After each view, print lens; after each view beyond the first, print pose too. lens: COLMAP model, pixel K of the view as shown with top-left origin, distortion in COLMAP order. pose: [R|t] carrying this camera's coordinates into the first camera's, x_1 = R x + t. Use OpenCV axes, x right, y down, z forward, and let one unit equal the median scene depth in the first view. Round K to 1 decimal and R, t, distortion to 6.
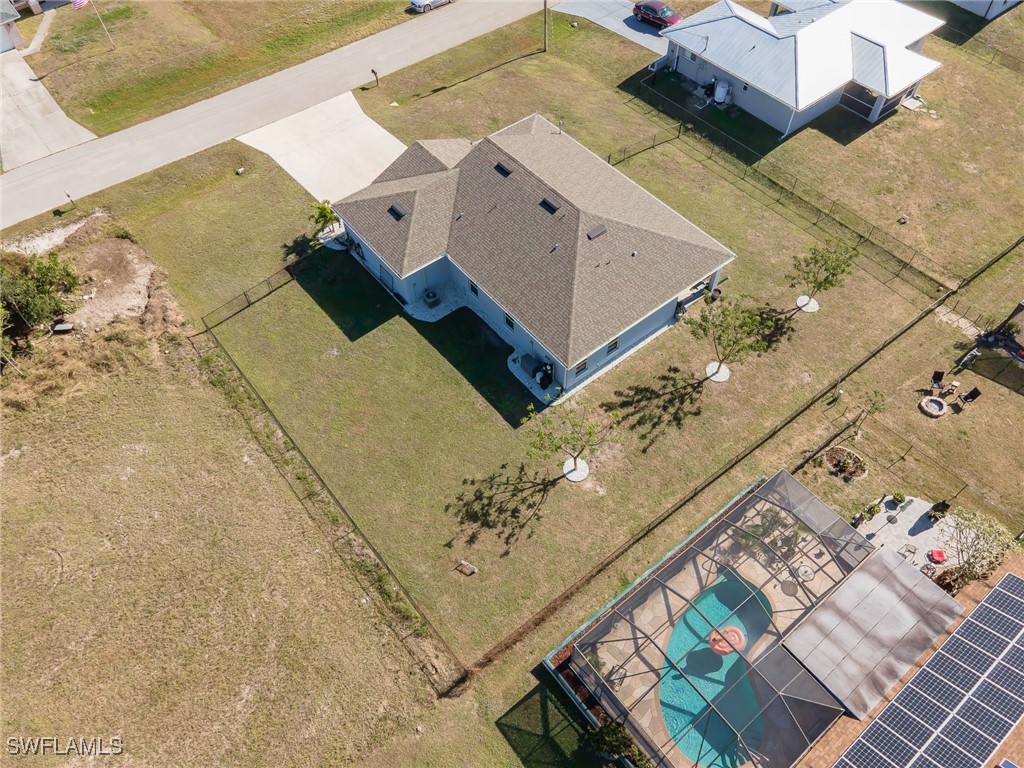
lens RADIAL K [[743.6, 0, 512.0], [0, 743.6, 384.0], [0, 0, 1]] dist [0.028623, 0.029330]
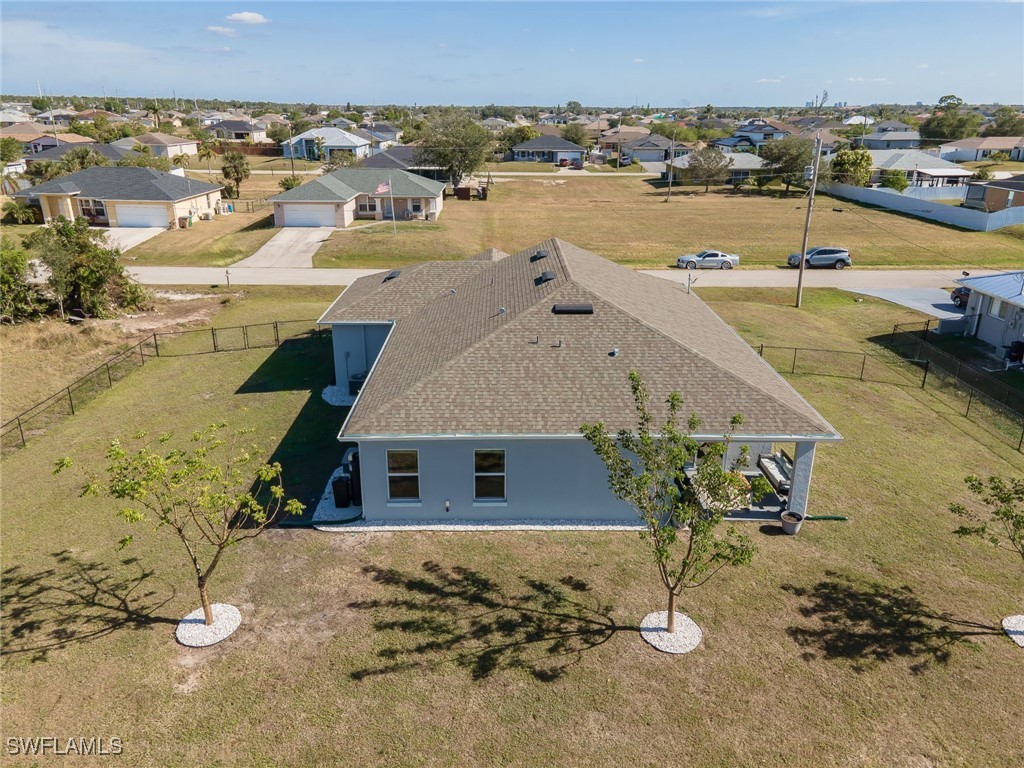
lens RADIAL K [[743.6, 0, 512.0], [0, 743.6, 384.0], [0, 0, 1]] dist [0.028623, 0.029330]
pose [[0.785602, 0.227306, -0.575467, 0.414177], [-0.504745, 0.773368, -0.383580, 0.077793], [0.357857, 0.591805, 0.722291, 0.612781]]
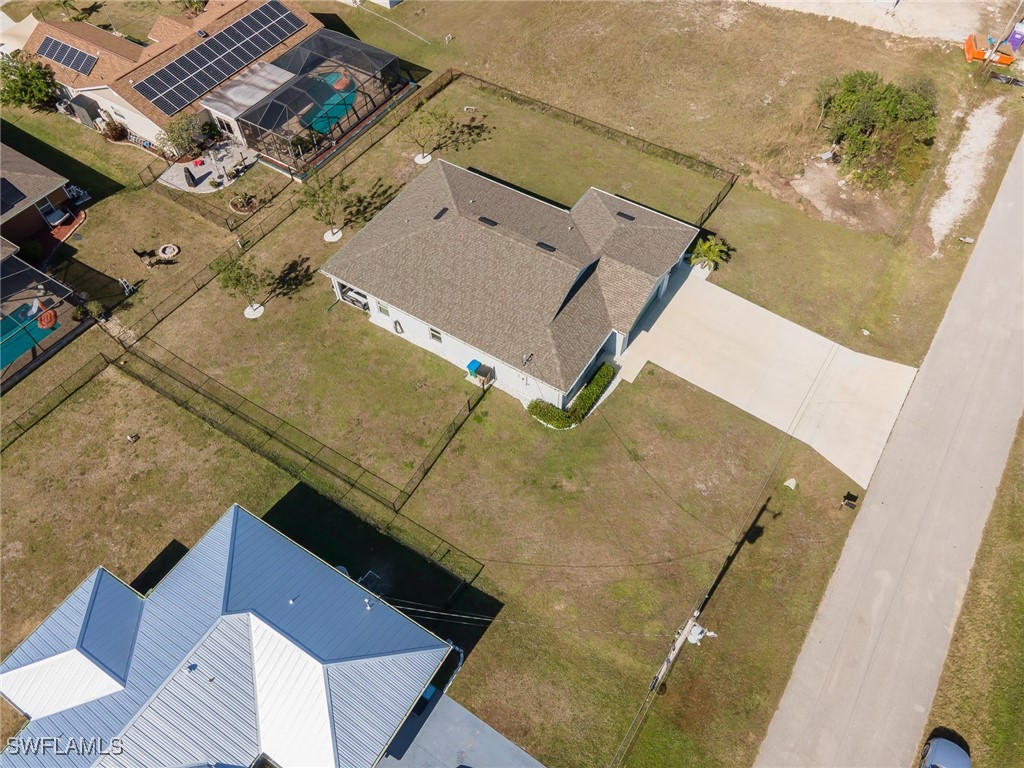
lens RADIAL K [[738.0, 0, 509.7], [0, 738.0, 381.8], [0, 0, 1]] dist [0.037815, -0.003609]
pose [[-0.947625, 0.270213, -0.170272, 0.276370], [-0.245158, -0.273699, 0.930046, -1.352098], [0.204707, 0.923078, 0.325609, 0.893015]]
